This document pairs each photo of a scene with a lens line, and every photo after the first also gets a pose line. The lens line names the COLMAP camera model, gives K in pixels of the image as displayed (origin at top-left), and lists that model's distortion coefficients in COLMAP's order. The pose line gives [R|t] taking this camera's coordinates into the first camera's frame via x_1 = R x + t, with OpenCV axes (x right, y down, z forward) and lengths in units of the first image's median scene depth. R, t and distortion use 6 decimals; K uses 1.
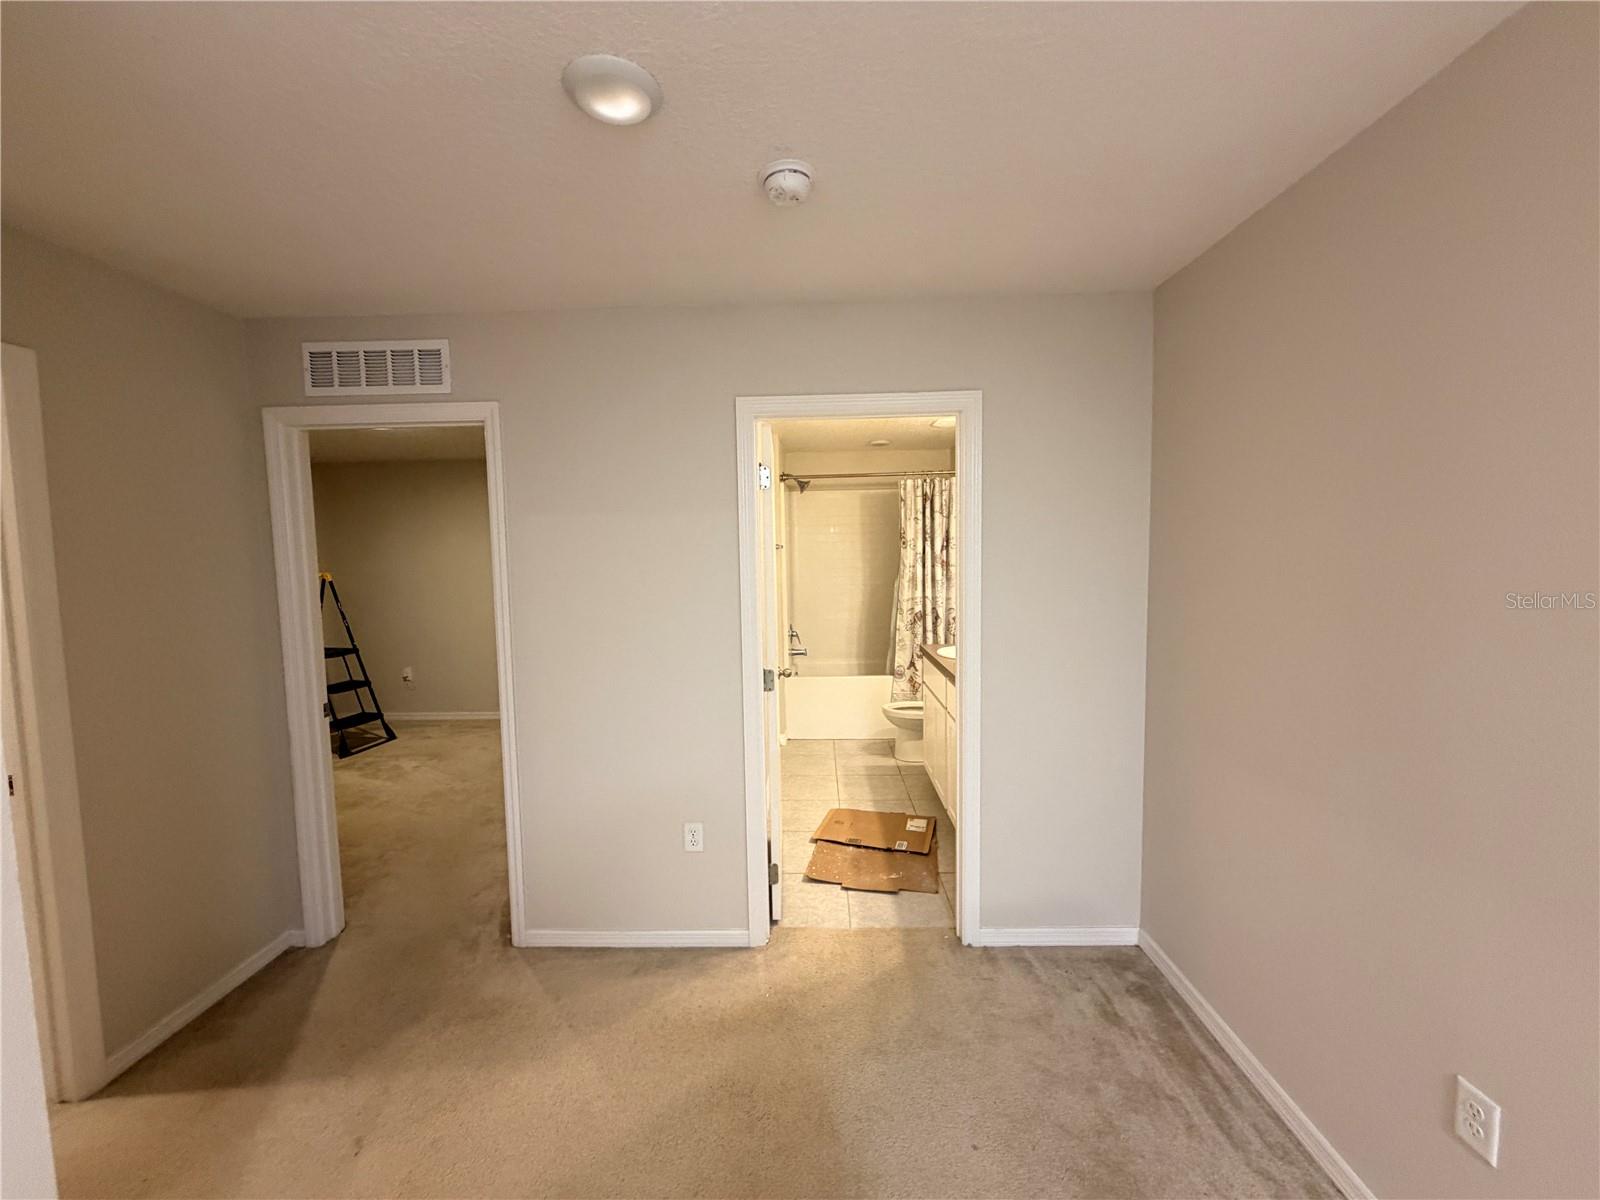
lens RADIAL K [[633.5, 0, 796.0], [0, 633.5, 602.8], [0, 0, 1]] dist [-0.001169, -0.000413]
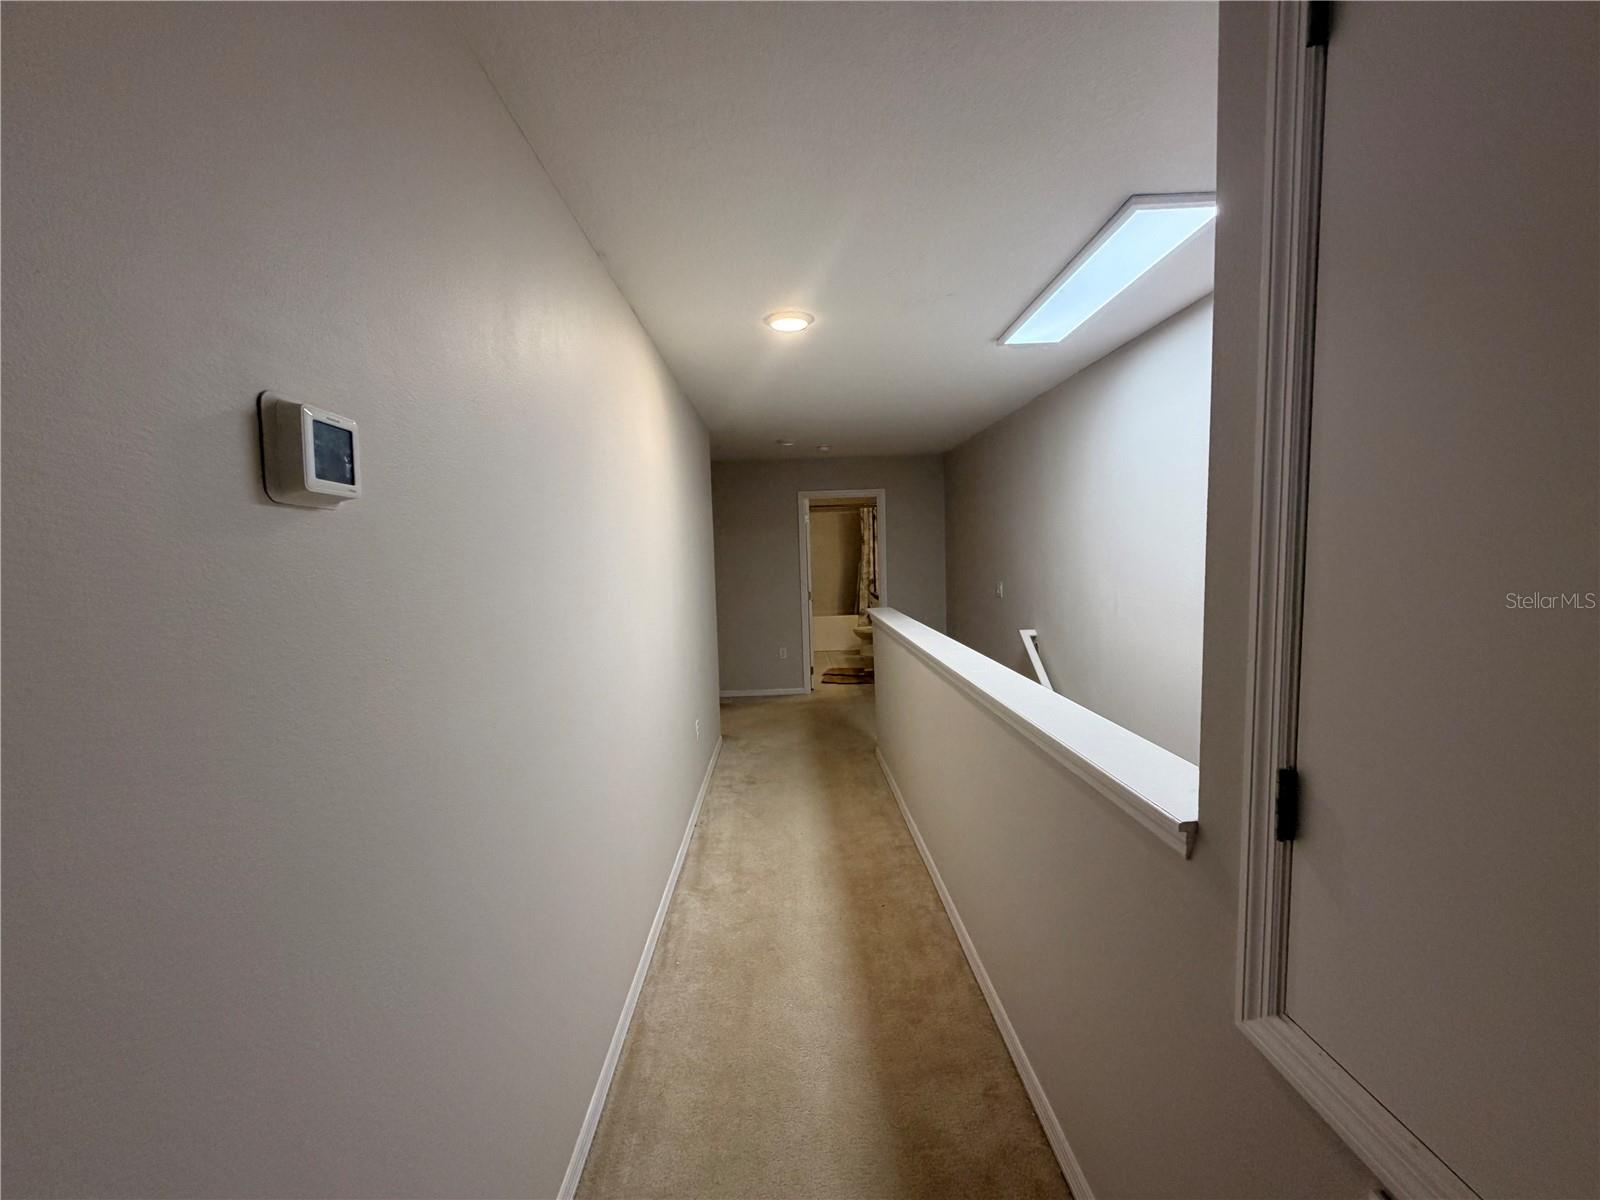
lens RADIAL K [[633.5, 0, 796.0], [0, 633.5, 602.8], [0, 0, 1]] dist [-0.001169, -0.000413]
pose [[0.998803, -0.016105, 0.046188, -0.114740], [0.015844, 0.999856, 0.006024, 0.069294], [-0.046278, -0.005285, 0.998915, -0.844347]]
